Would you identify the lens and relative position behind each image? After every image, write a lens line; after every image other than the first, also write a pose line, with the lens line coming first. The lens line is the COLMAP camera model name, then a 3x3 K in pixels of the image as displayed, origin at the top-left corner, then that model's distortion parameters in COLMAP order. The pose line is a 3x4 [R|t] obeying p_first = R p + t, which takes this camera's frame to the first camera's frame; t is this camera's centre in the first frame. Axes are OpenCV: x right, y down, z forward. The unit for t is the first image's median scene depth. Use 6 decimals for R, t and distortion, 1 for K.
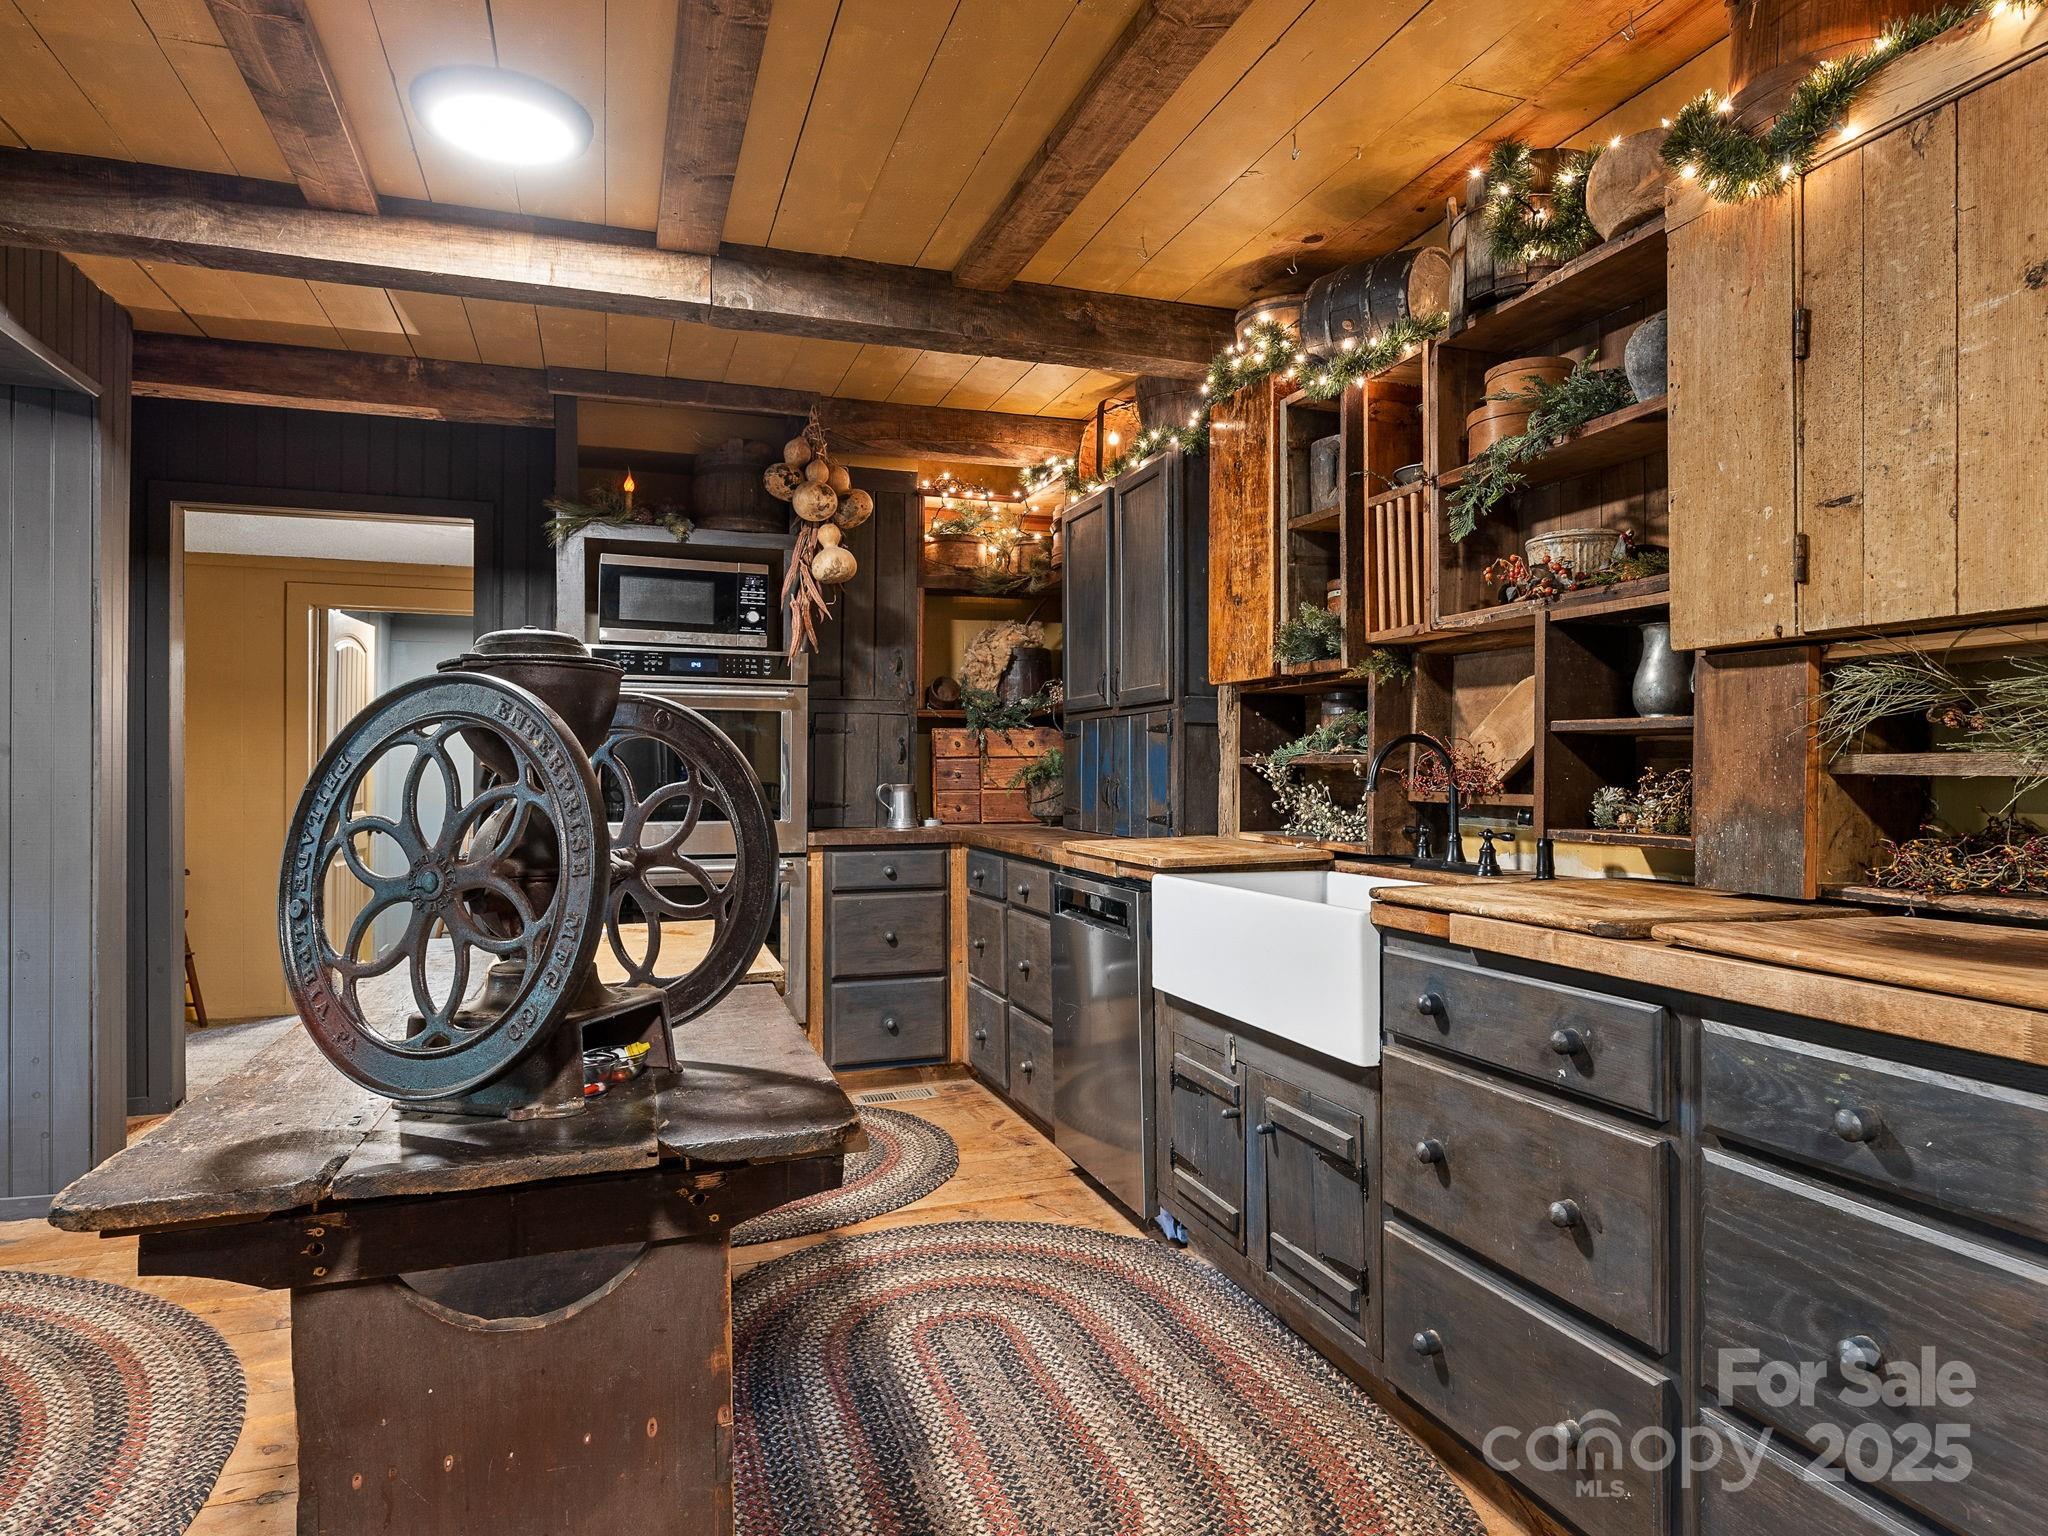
lens RADIAL K [[1246.5, 0, 1024.0], [0, 1246.5, 768.0], [0, 0, 1]] dist [-0.007490, -0.001065]
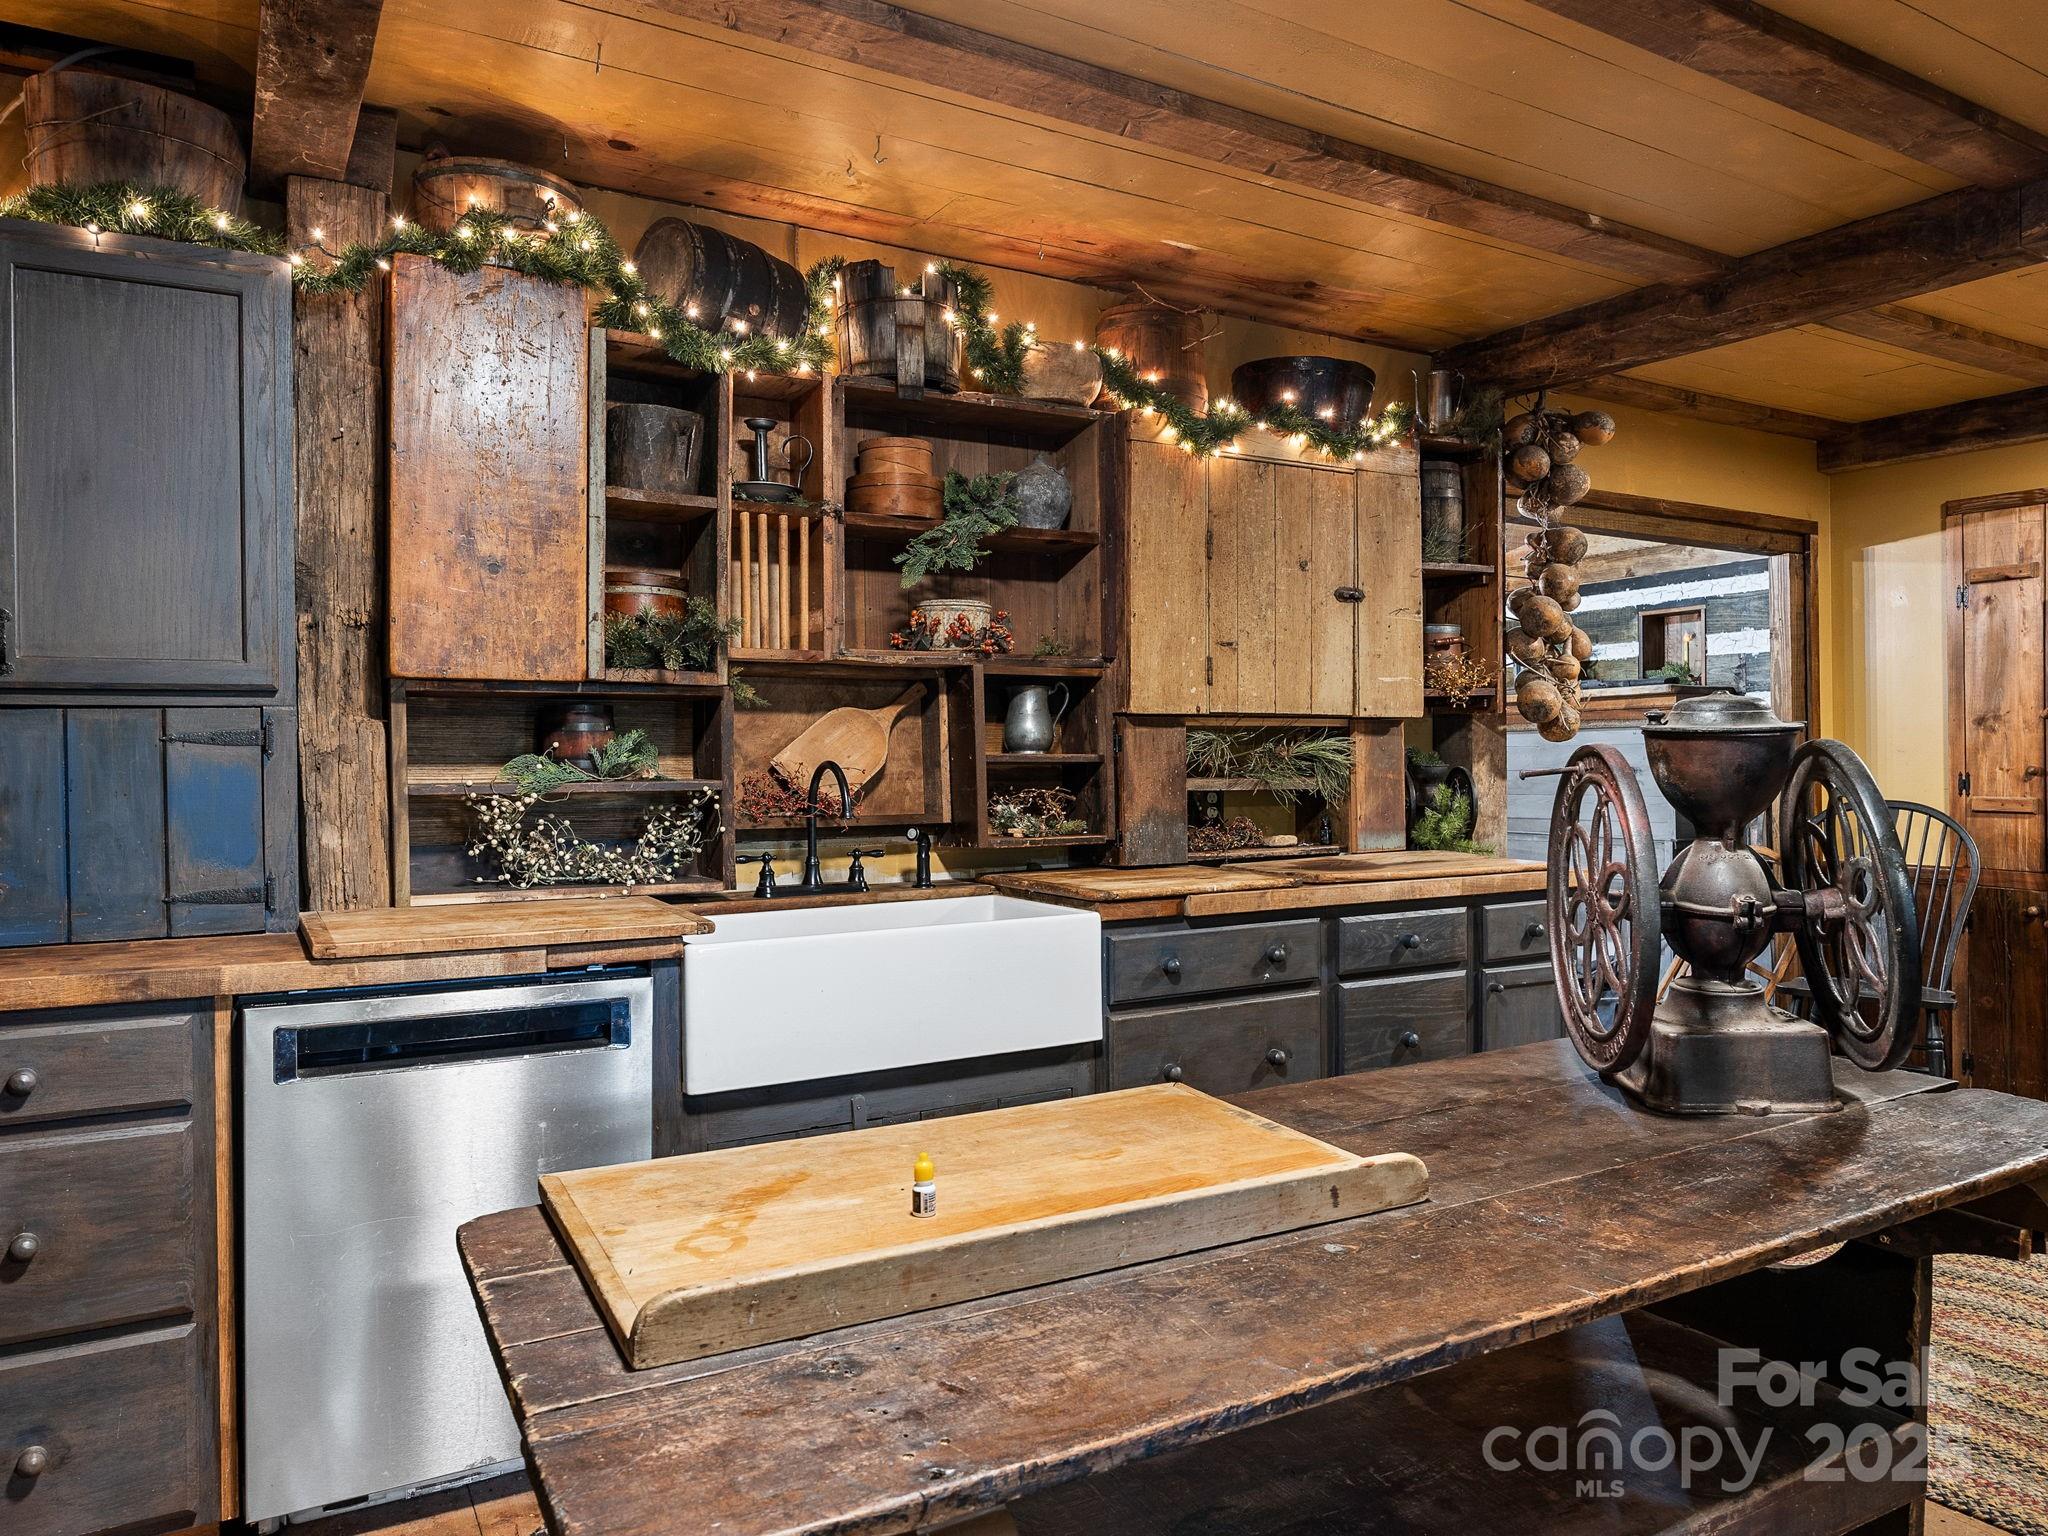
lens RADIAL K [[1422.4, 0, 1090.5], [0, 1422.4, 765.5], [0, 0, 1]] dist [-0.001048, 0.000590]
pose [[-0.227237, -0.004836, 0.973828, -1.216679], [0.003784, 0.999976, 0.005849, -0.041216], [-0.973832, 0.005015, -0.227213, 1.496334]]
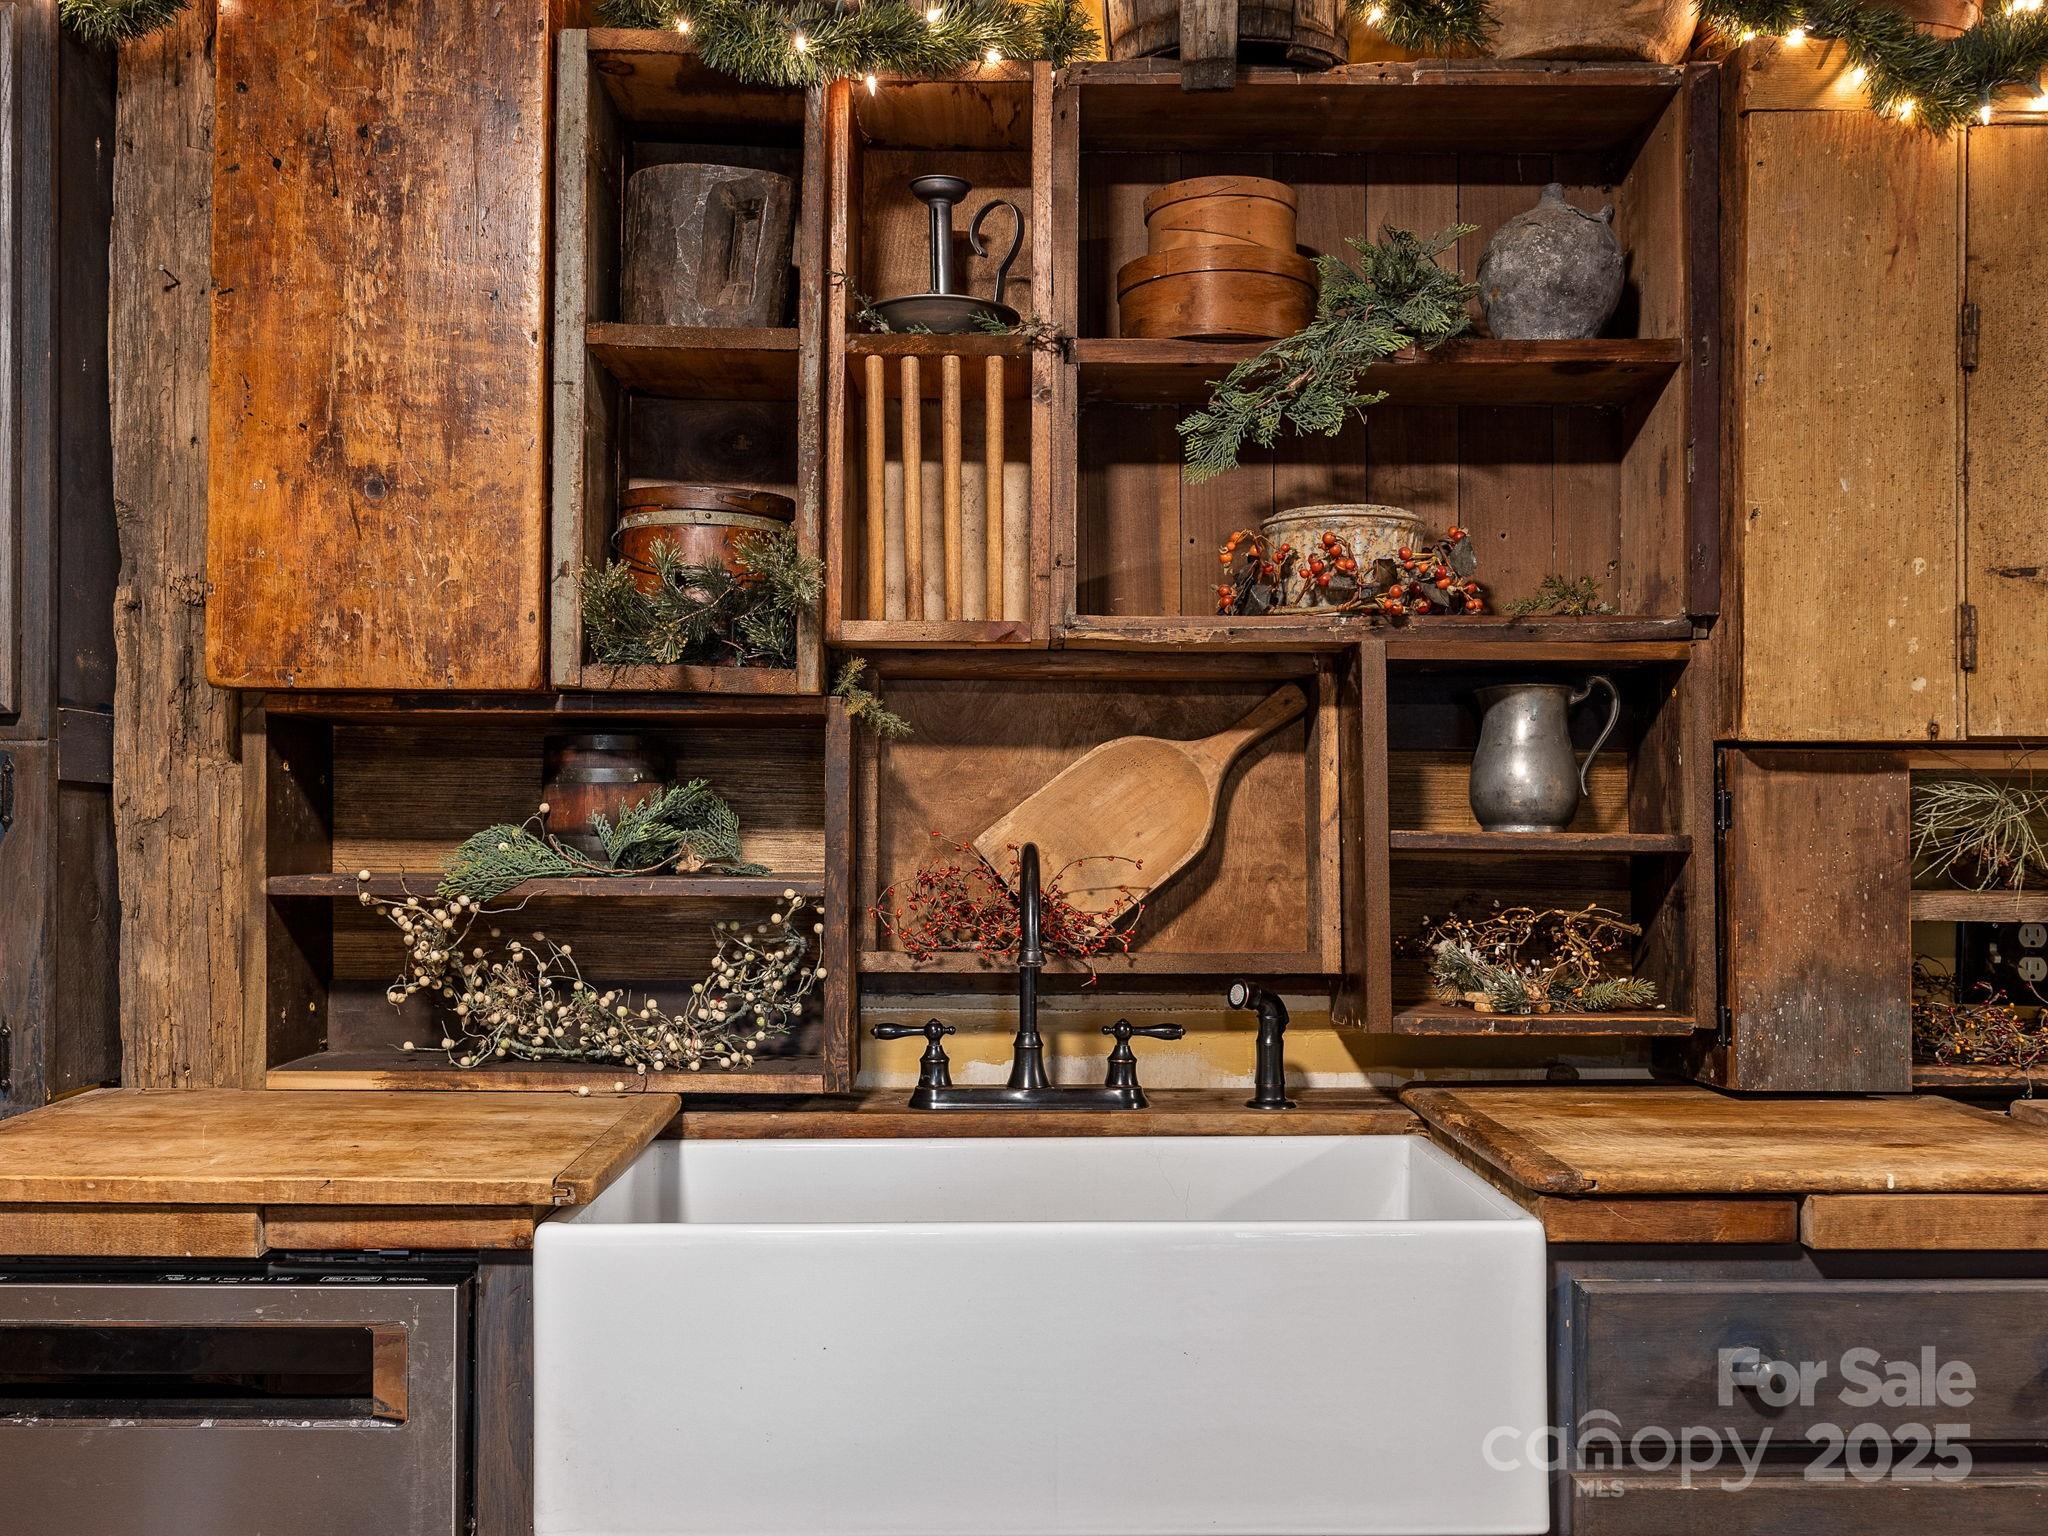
lens RADIAL K [[1915.9, 0, 1017.4], [0, 1915.9, 808.3], [0, 0, 1]] dist [0.010835, -0.005069]
pose [[0.305756, 0.009412, 0.952063, -0.594485], [-0.005601, 0.999952, -0.008086, -0.048750], [-0.952093, -0.002860, 0.305794, 1.091668]]
